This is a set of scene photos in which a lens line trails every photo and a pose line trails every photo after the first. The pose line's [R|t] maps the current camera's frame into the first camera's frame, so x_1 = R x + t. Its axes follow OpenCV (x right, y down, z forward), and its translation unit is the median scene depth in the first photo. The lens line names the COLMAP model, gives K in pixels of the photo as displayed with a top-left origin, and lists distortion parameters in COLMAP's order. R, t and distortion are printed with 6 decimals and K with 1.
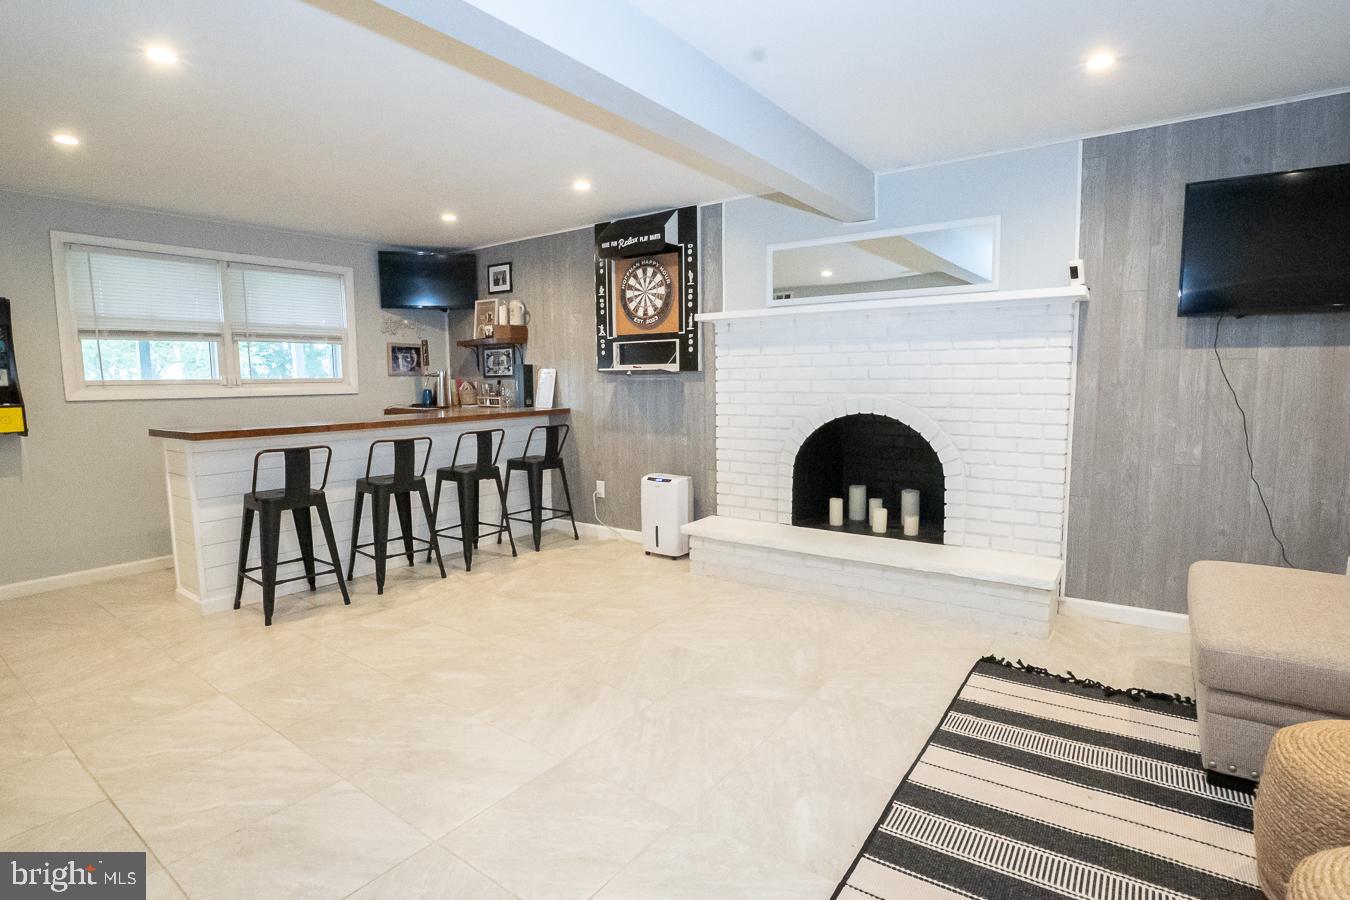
lens RADIAL K [[647.0, 0, 675.0], [0, 647.0, 450.0], [0, 0, 1]] dist [-0.027176, 0.000740]
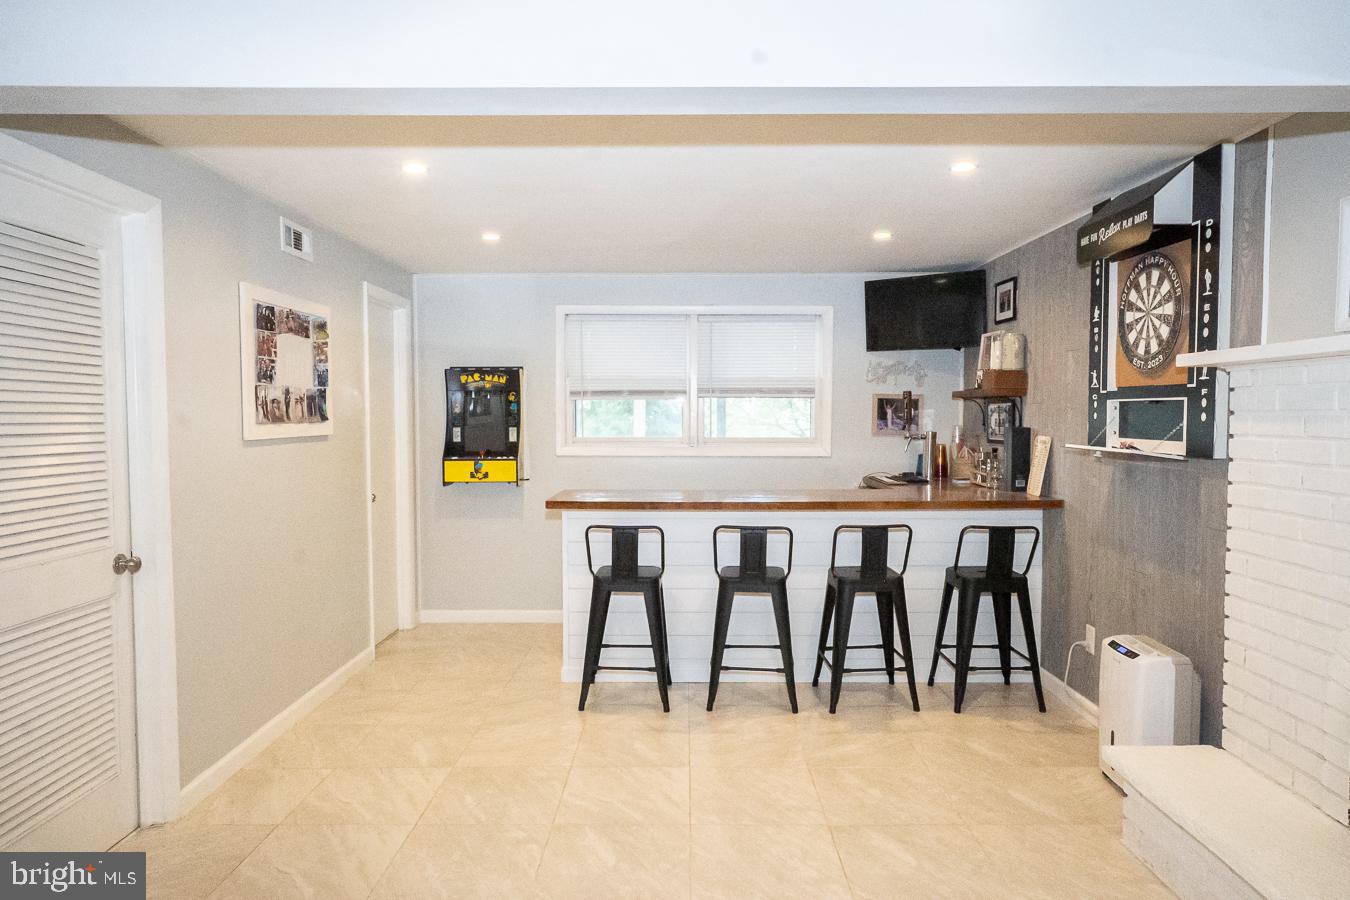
lens RADIAL K [[865.8, 0, 675.0], [0, 865.8, 450.0], [0, 0, 1]] dist [0.004946, 0.002324]
pose [[0.589505, 0.045408, -0.806488, 0.333276], [-0.101265, 0.994696, -0.018015, -0.070594], [0.801392, 0.092289, 0.590977, 0.234150]]
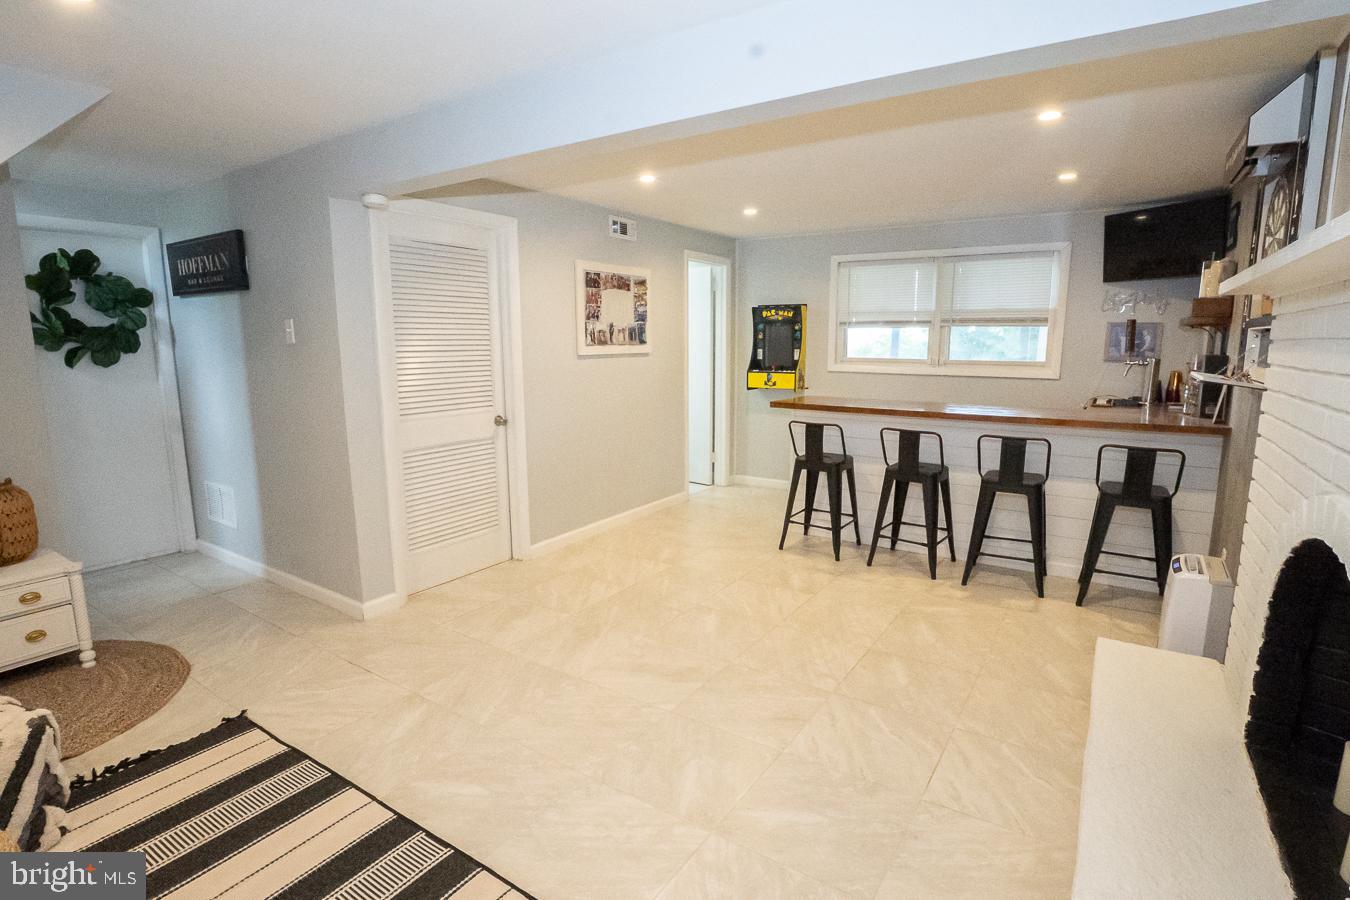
lens RADIAL K [[678.2, 0, 675.0], [0, 678.2, 450.0], [0, 0, 1]] dist [-0.037627, 0.000347]
pose [[0.044902, 0.173915, -0.983736, 0.528403], [-0.116866, 0.978883, 0.167723, -0.104486], [0.992132, 0.107434, 0.064278, 0.489966]]
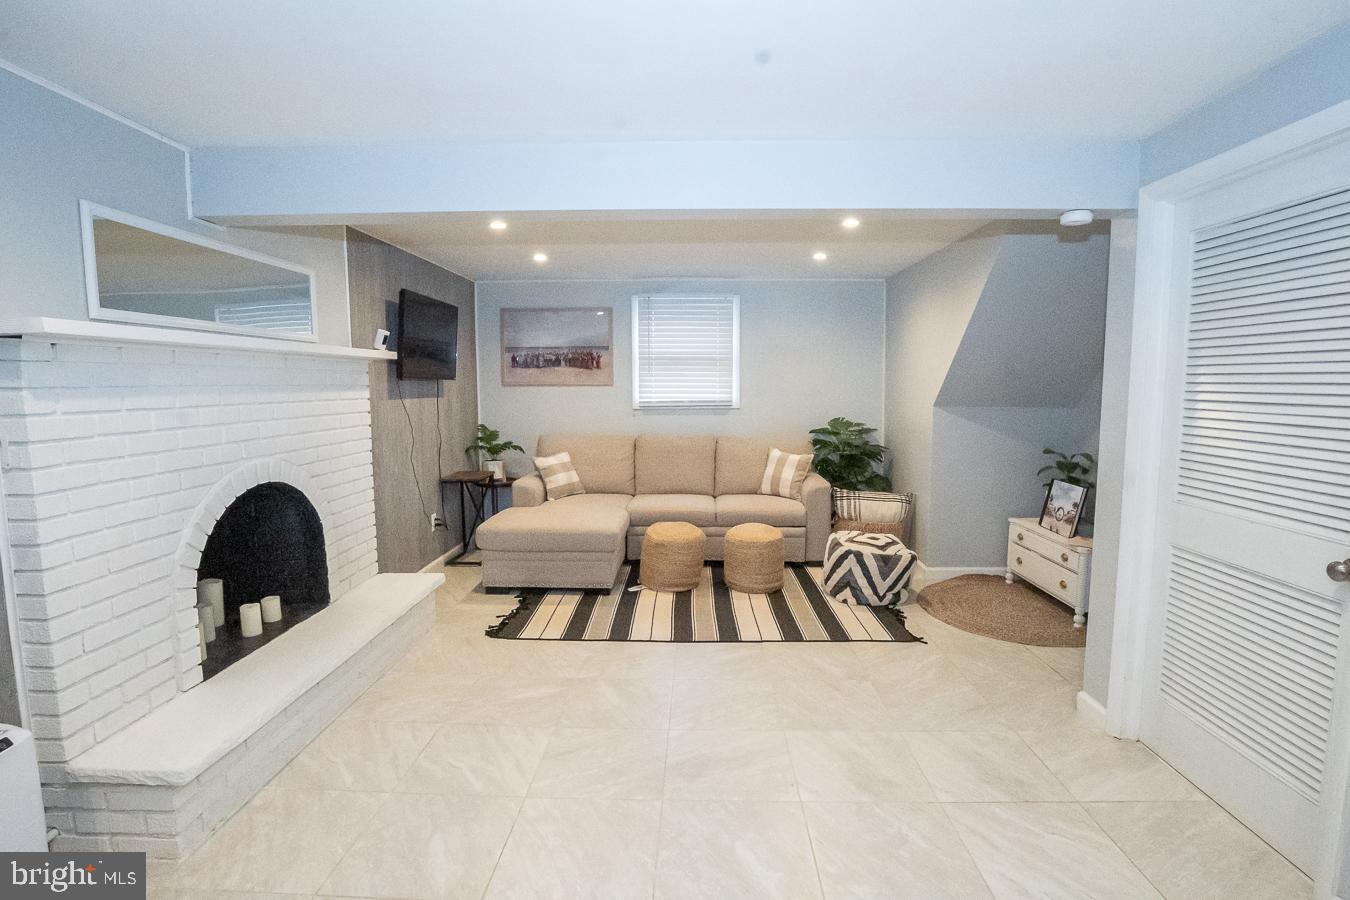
lens RADIAL K [[678.2, 0, 675.0], [0, 678.2, 450.0], [0, 0, 1]] dist [-0.037627, 0.000347]
pose [[-0.555532, -0.066878, 0.828801, -0.519678], [0.110541, 0.981972, 0.153332, -0.133506], [-0.824115, 0.176797, -0.538124, 0.834731]]
